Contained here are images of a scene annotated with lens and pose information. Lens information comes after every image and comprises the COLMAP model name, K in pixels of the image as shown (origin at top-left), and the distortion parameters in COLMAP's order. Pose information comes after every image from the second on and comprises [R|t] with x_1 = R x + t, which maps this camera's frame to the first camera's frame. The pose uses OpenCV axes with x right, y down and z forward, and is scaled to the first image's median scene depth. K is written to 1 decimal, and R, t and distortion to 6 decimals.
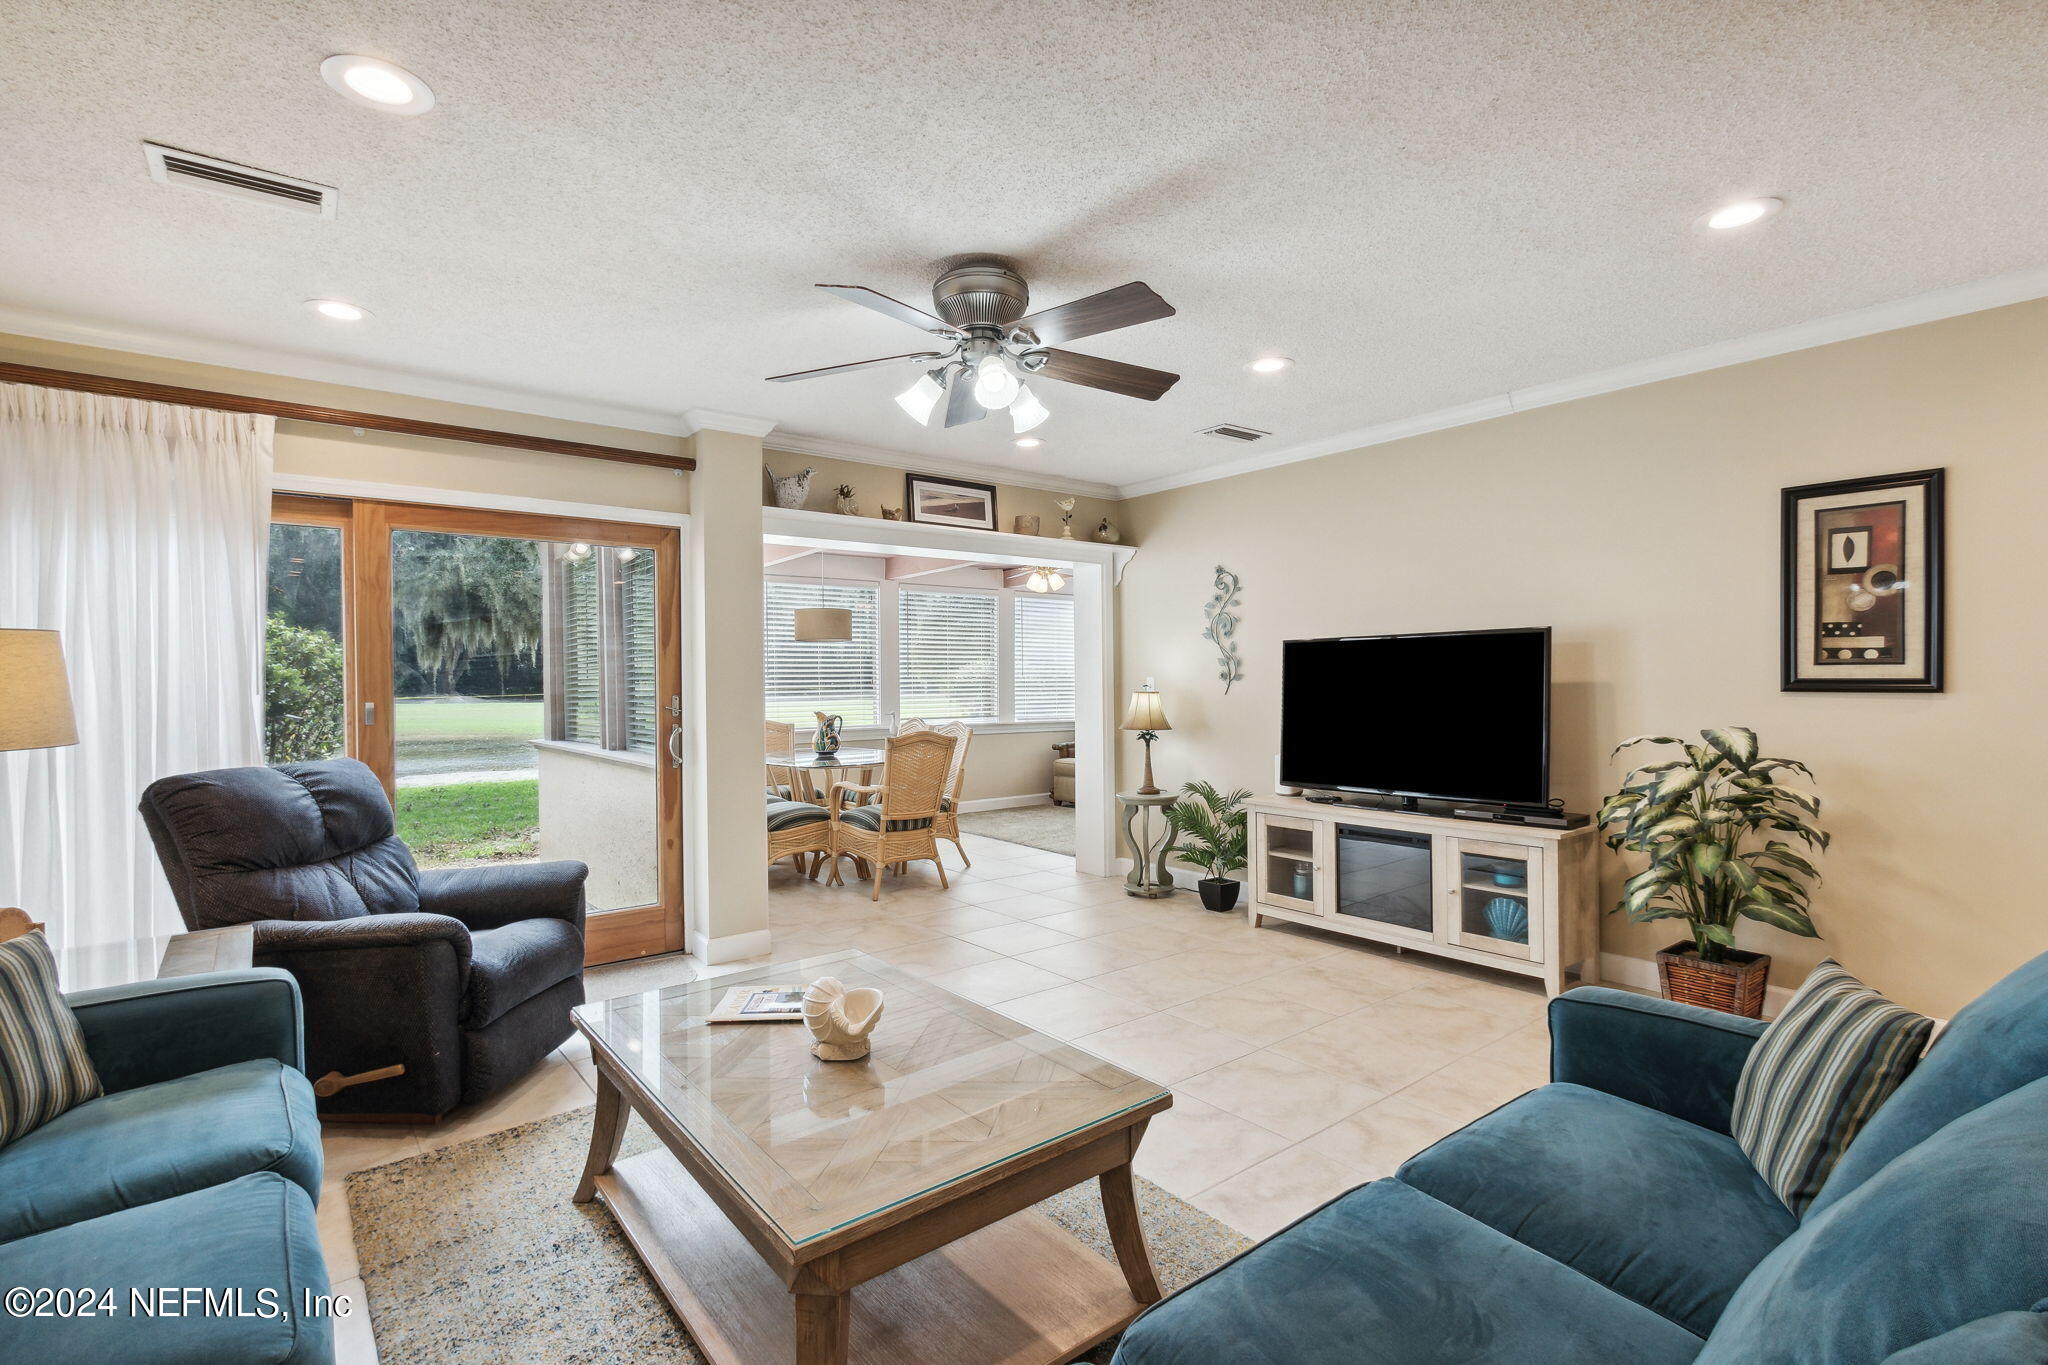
lens RADIAL K [[948.8, 0, 1021.5], [0, 948.8, 682.0], [0, 0, 1]] dist [-0.001775, 0.000240]
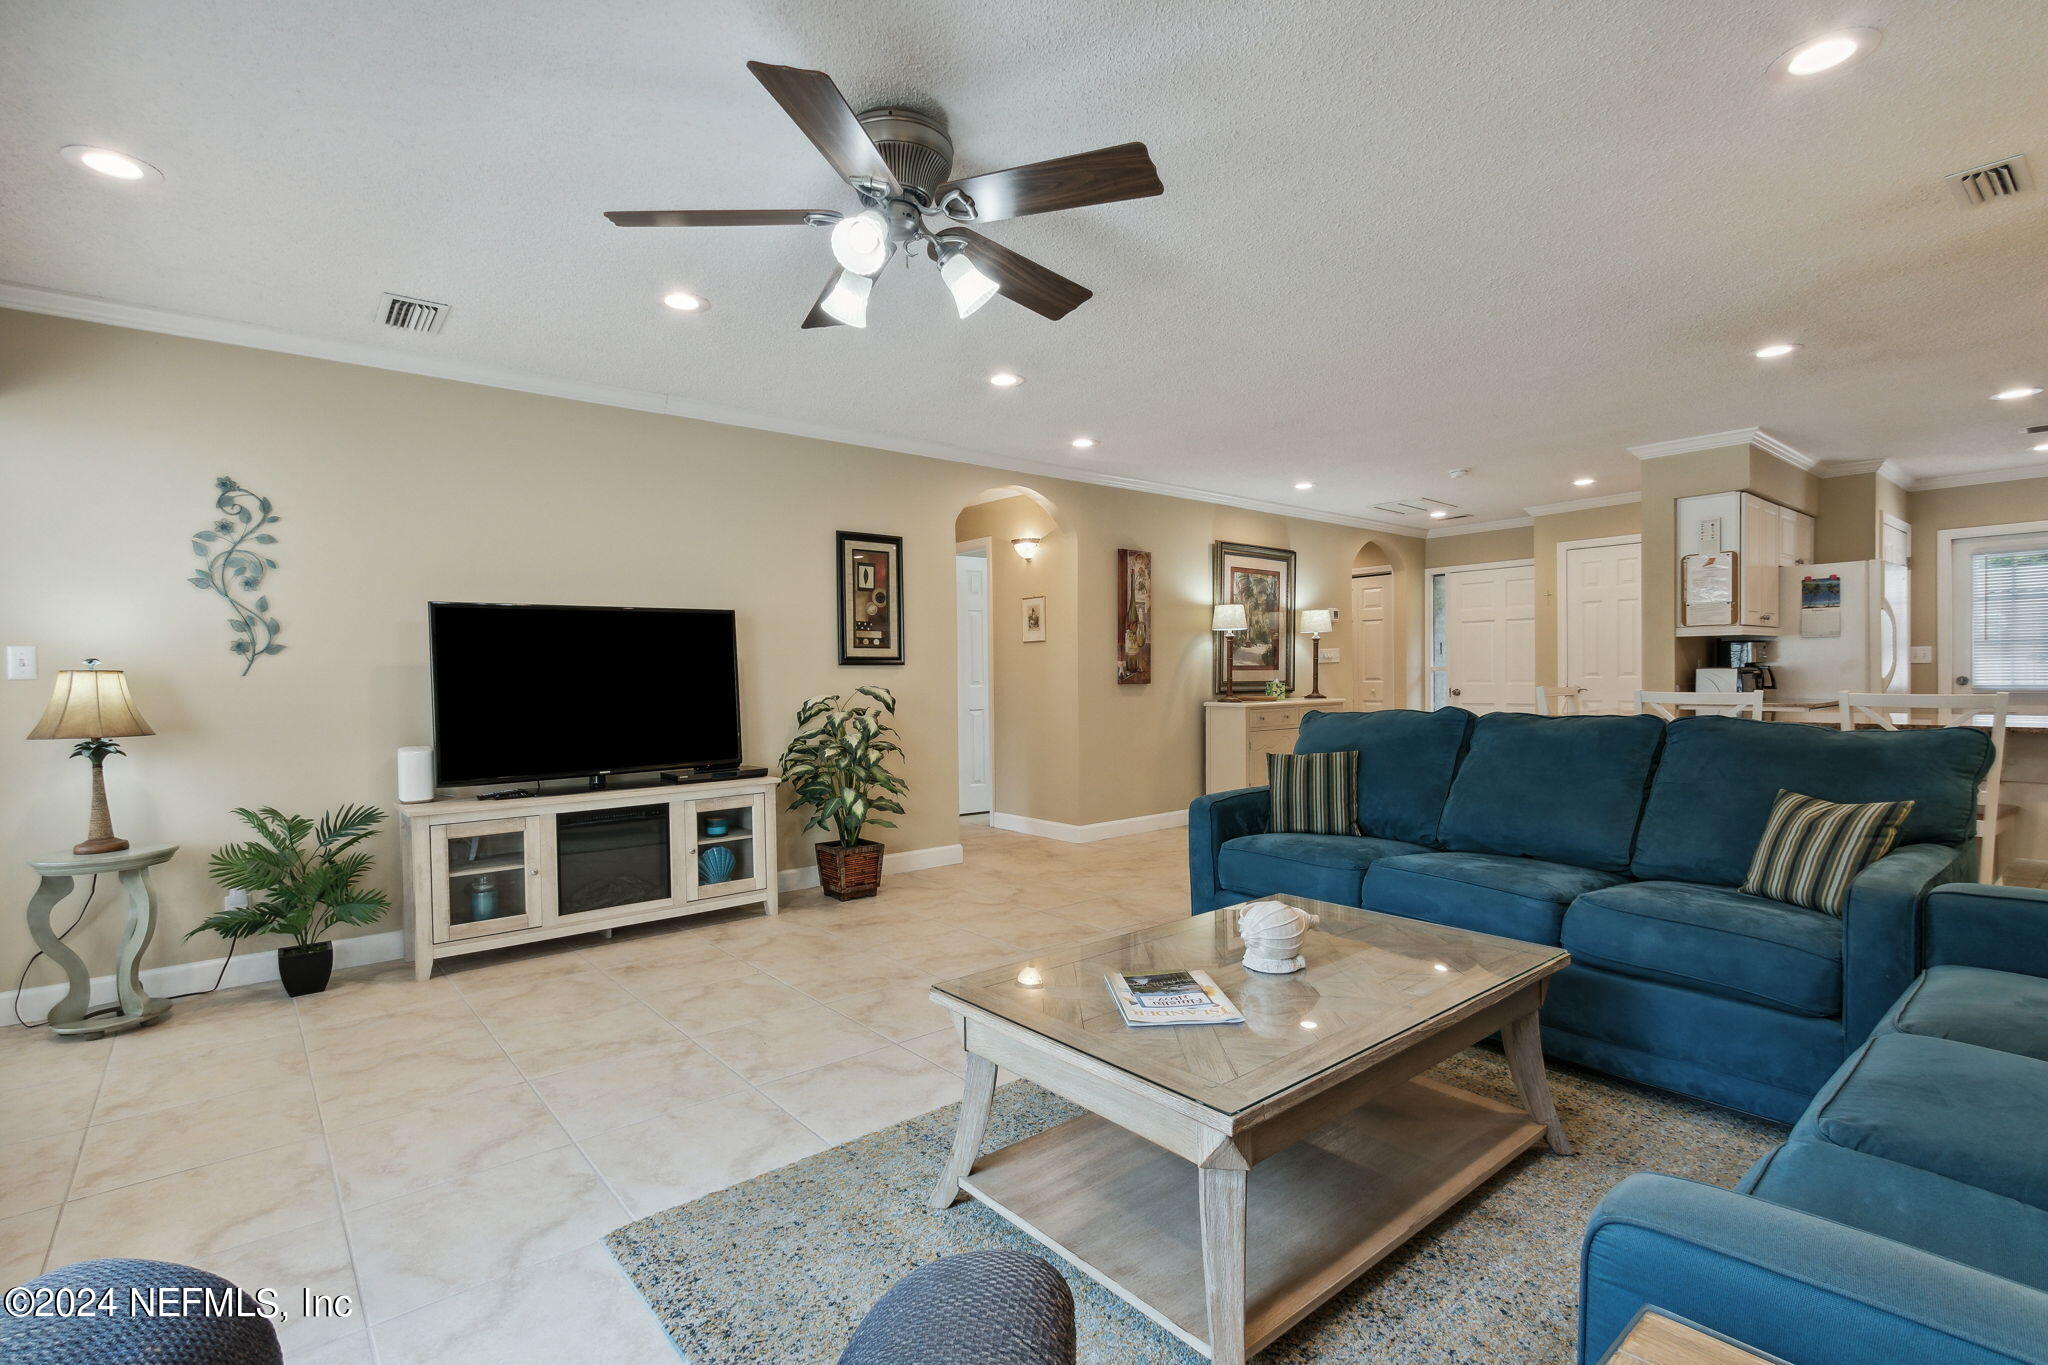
lens RADIAL K [[948.8, 0, 1004.7], [0, 948.8, 686.1], [0, 0, 1]] dist [-0.001775, 0.000240]
pose [[-0.019383, -0.002498, 0.999809, -0.587733], [0.016965, 0.999852, 0.002827, 0.035935], [-0.999668, 0.017017, -0.019337, 0.631175]]
